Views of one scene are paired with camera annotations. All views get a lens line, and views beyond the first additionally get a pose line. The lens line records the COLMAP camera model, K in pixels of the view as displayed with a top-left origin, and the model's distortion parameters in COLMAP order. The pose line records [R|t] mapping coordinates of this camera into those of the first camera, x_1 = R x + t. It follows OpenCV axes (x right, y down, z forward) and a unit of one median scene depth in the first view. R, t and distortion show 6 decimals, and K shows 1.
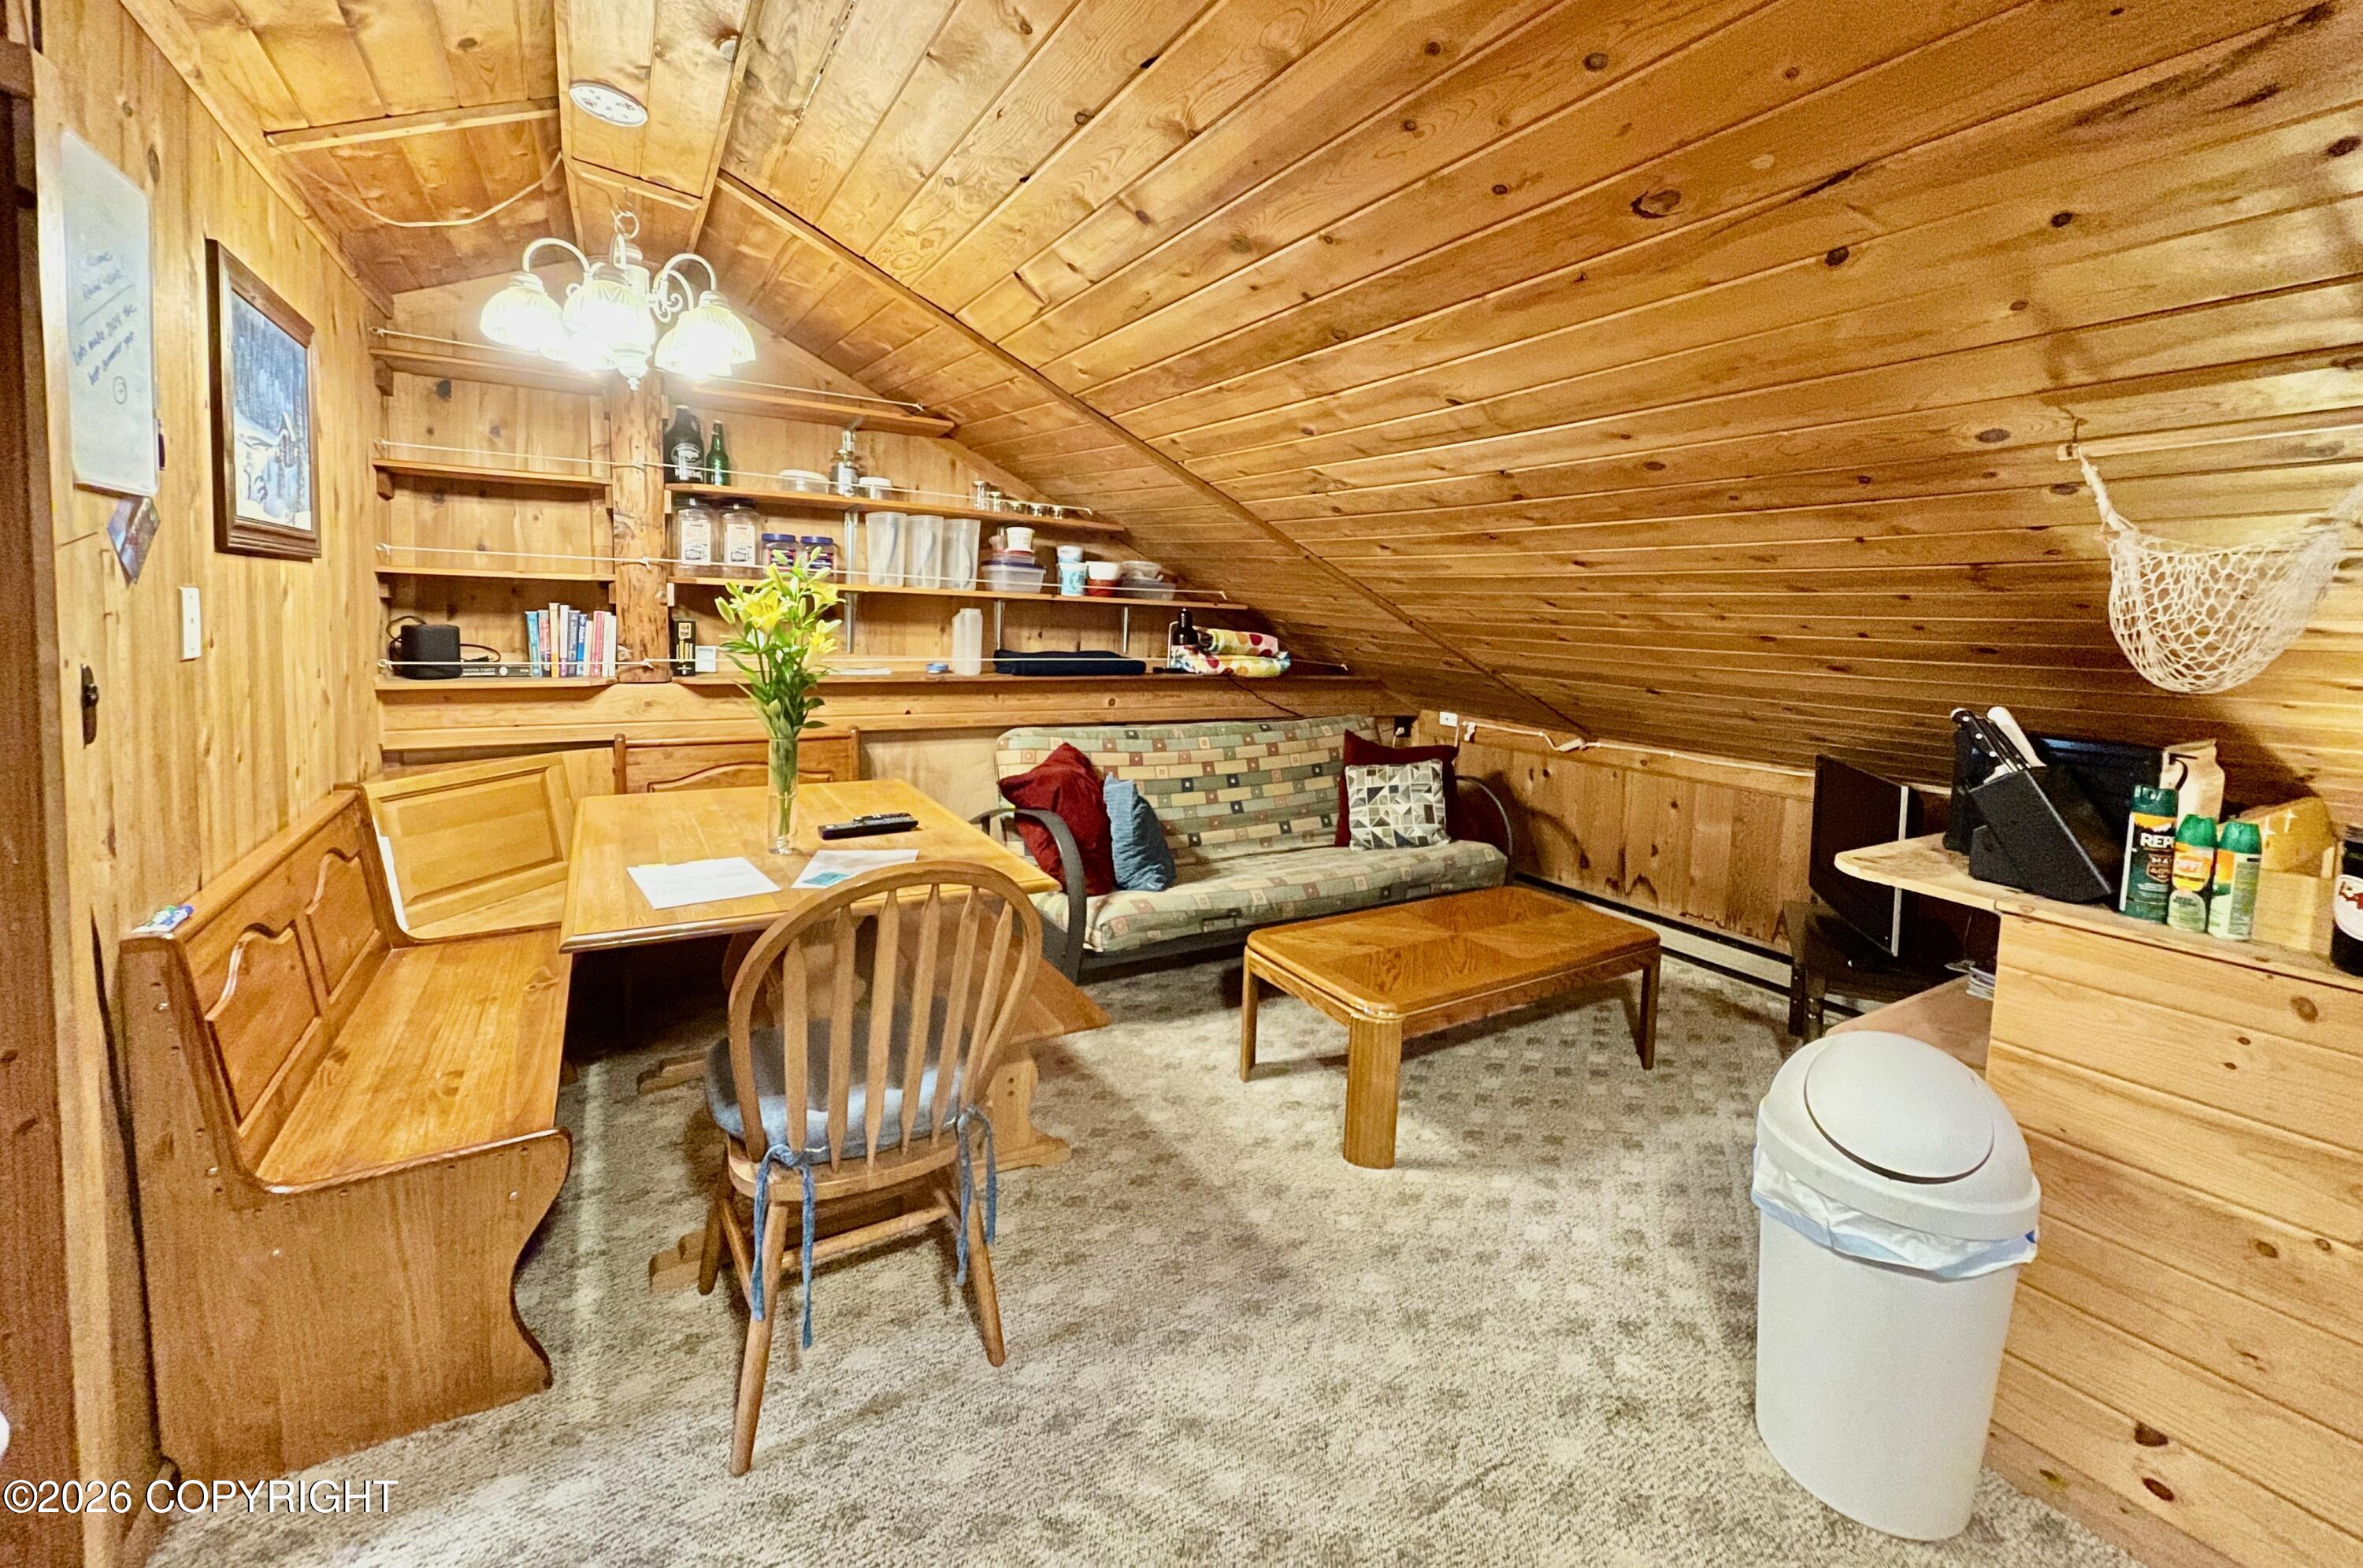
lens RADIAL K [[948.9, 0, 1181.8], [0, 948.9, 679.6], [0, 0, 1]] dist [-0.000288, -0.001442]
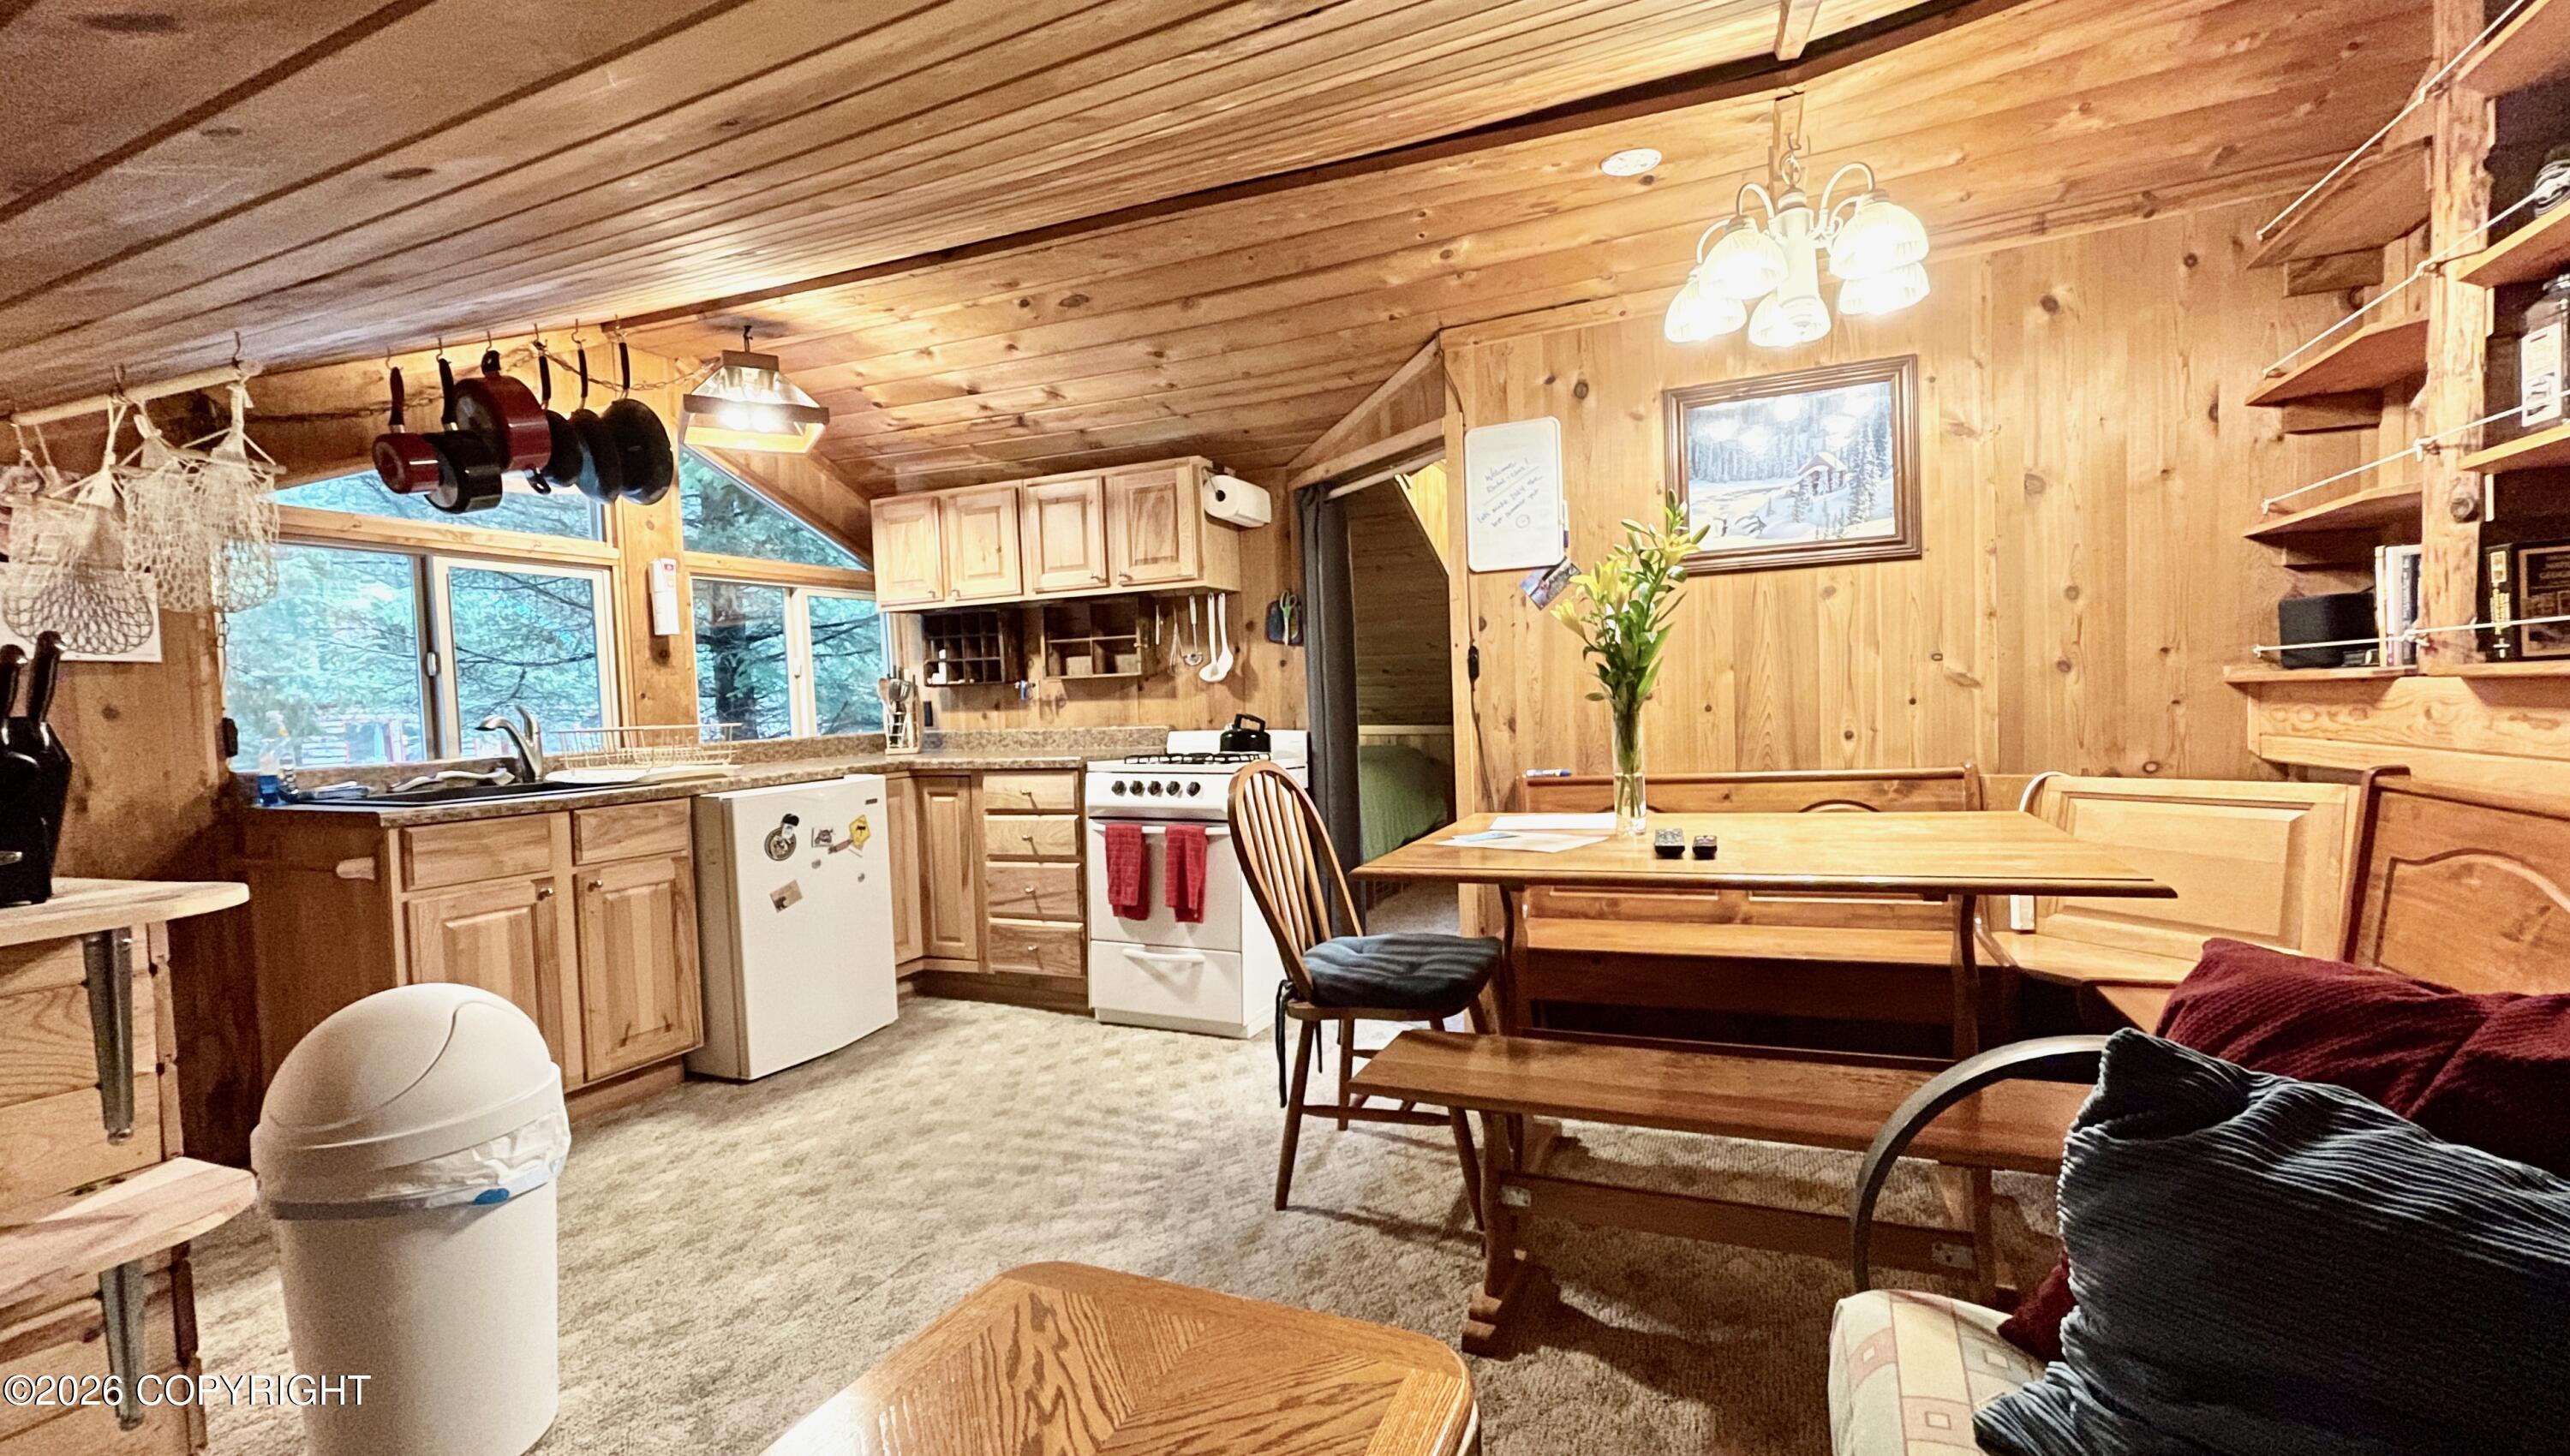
lens RADIAL K [[1074.9, 0, 1288.6], [0, 1074.9, 738.3], [0, 0, 1]] dist [-0.002118, 0.001303]
pose [[-0.824019, 0.018761, -0.566251, 0.470199], [-0.026171, 0.997124, 0.071122, 0.021483], [0.565957, 0.073425, -0.821159, 1.749890]]
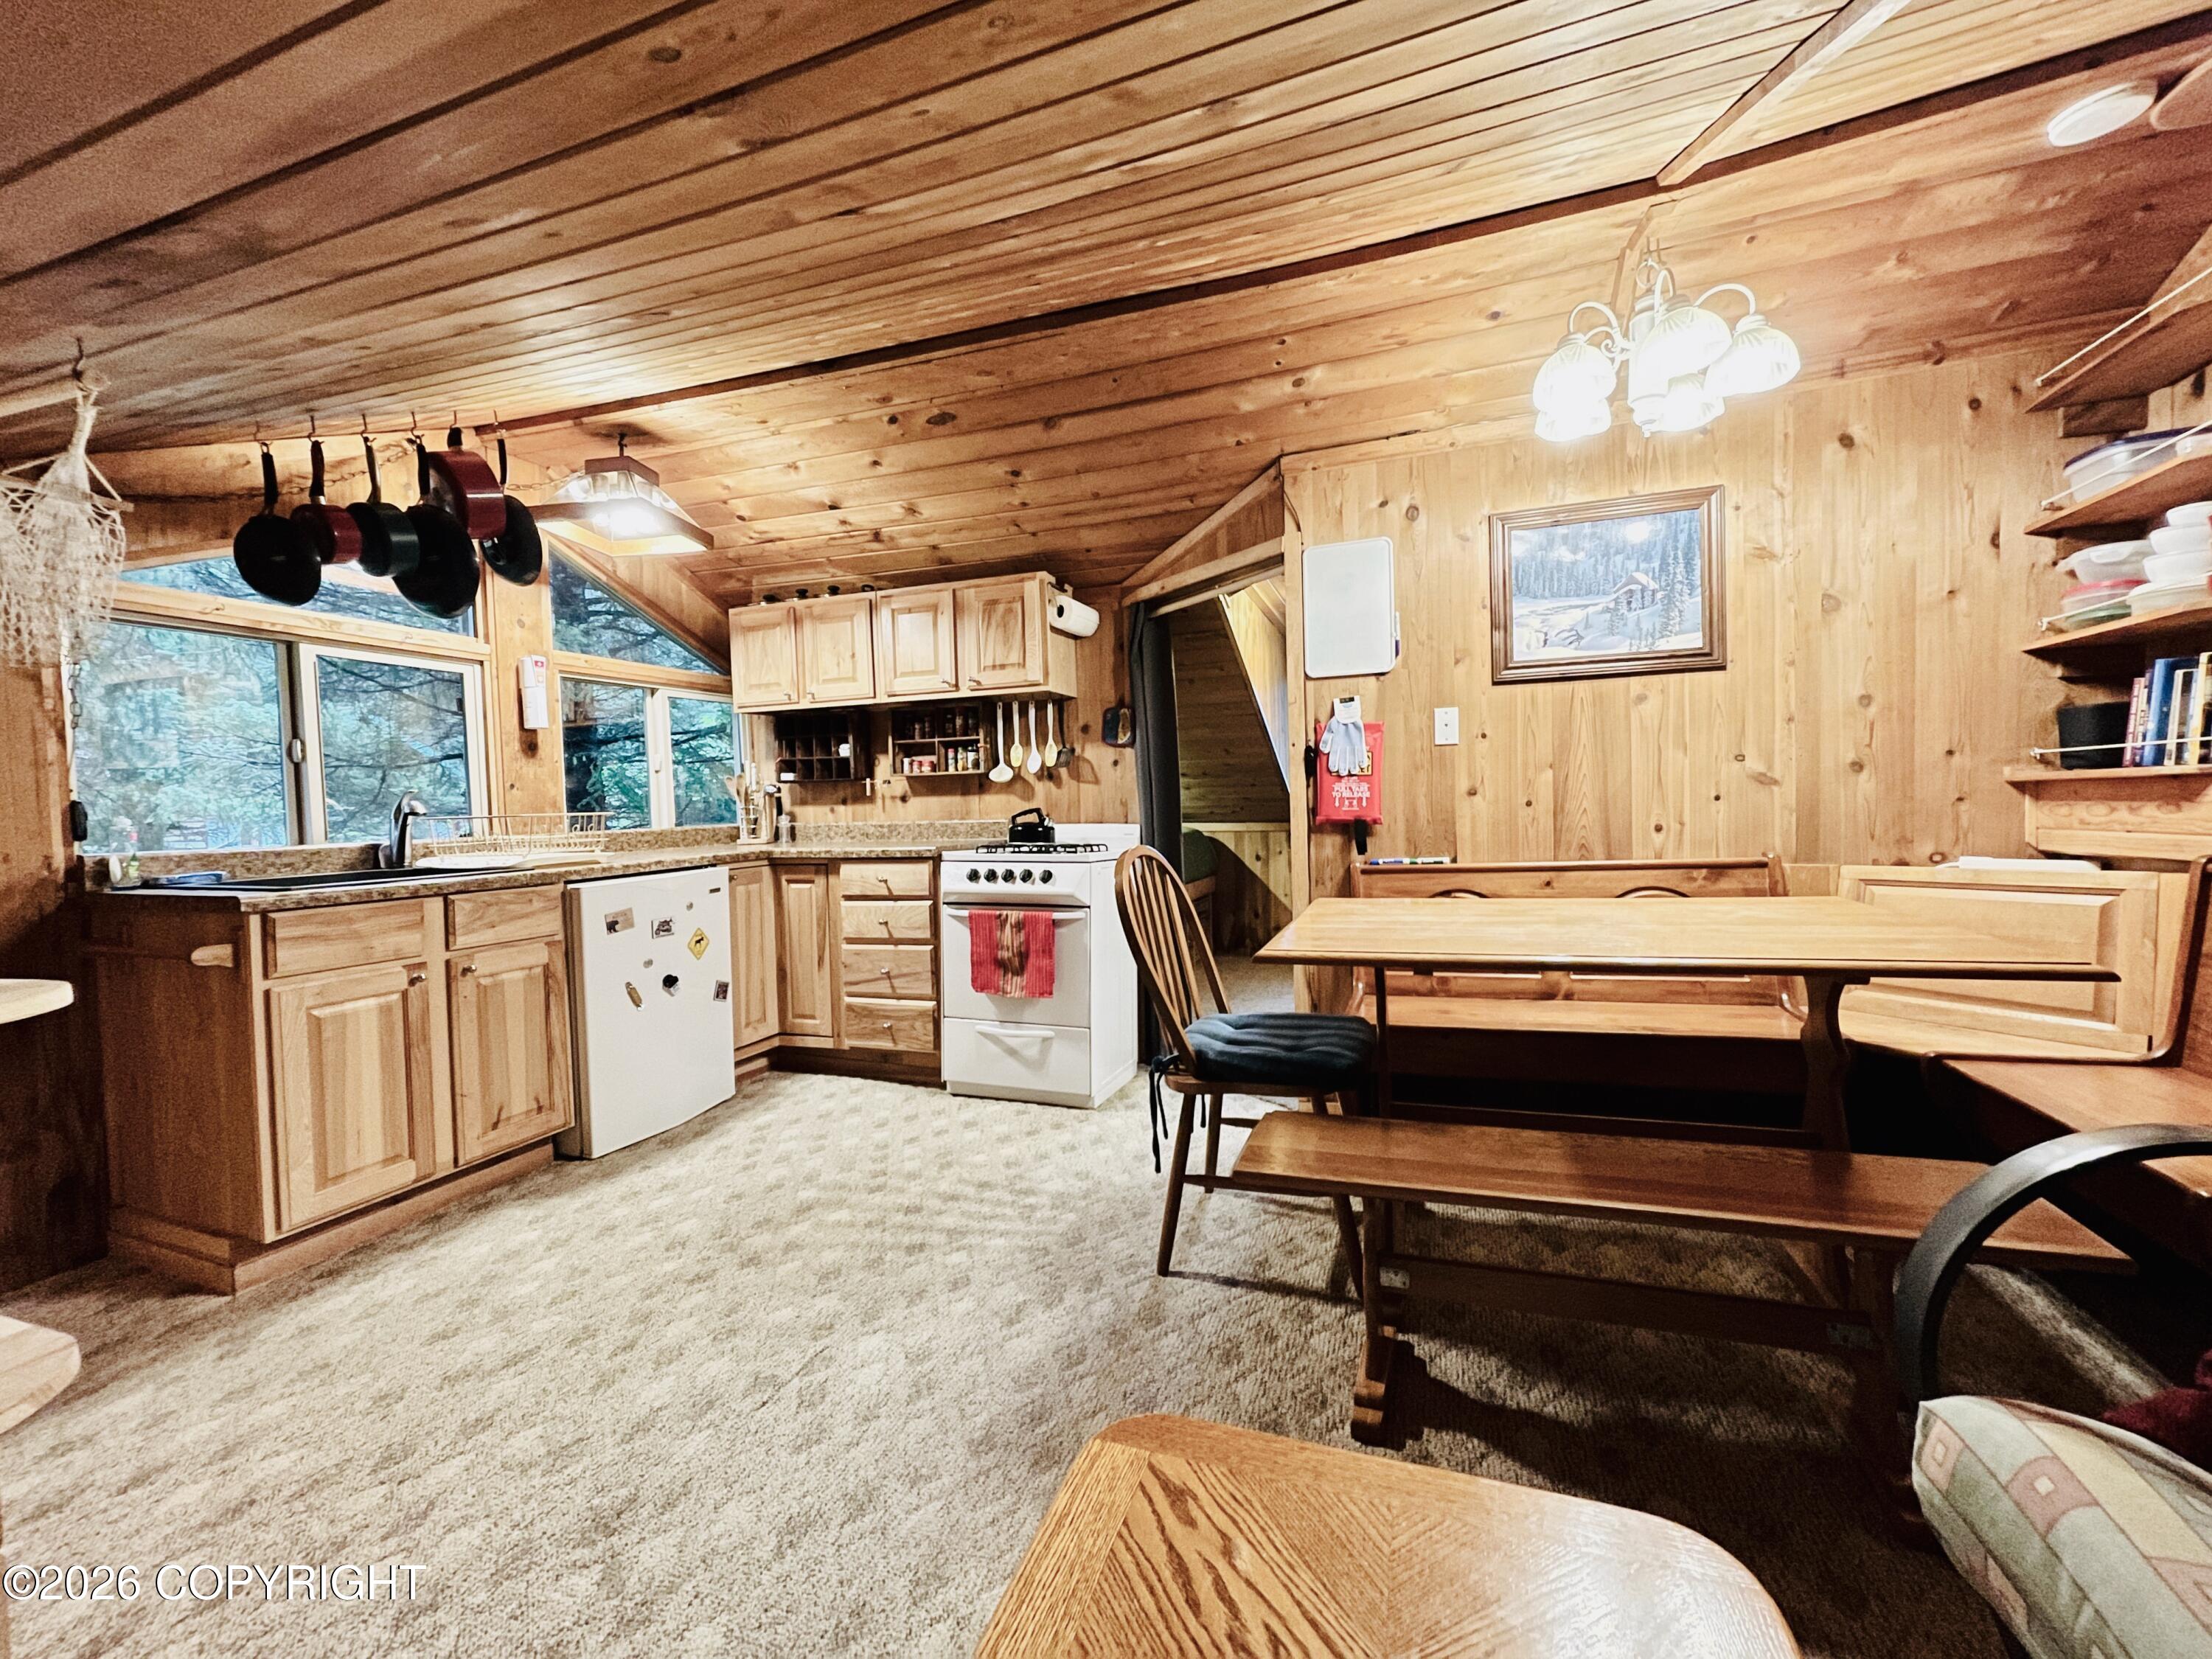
lens RADIAL K [[891.4, 0, 1109.9], [0, 891.4, 829.4], [0, 0, 1]] dist [-0.003214, 0.001766]
pose [[-0.781802, 0.008563, -0.623467, 0.494681], [-0.036270, 0.997588, 0.059183, 0.052696], [0.622470, 0.068882, -0.779606, 1.519247]]
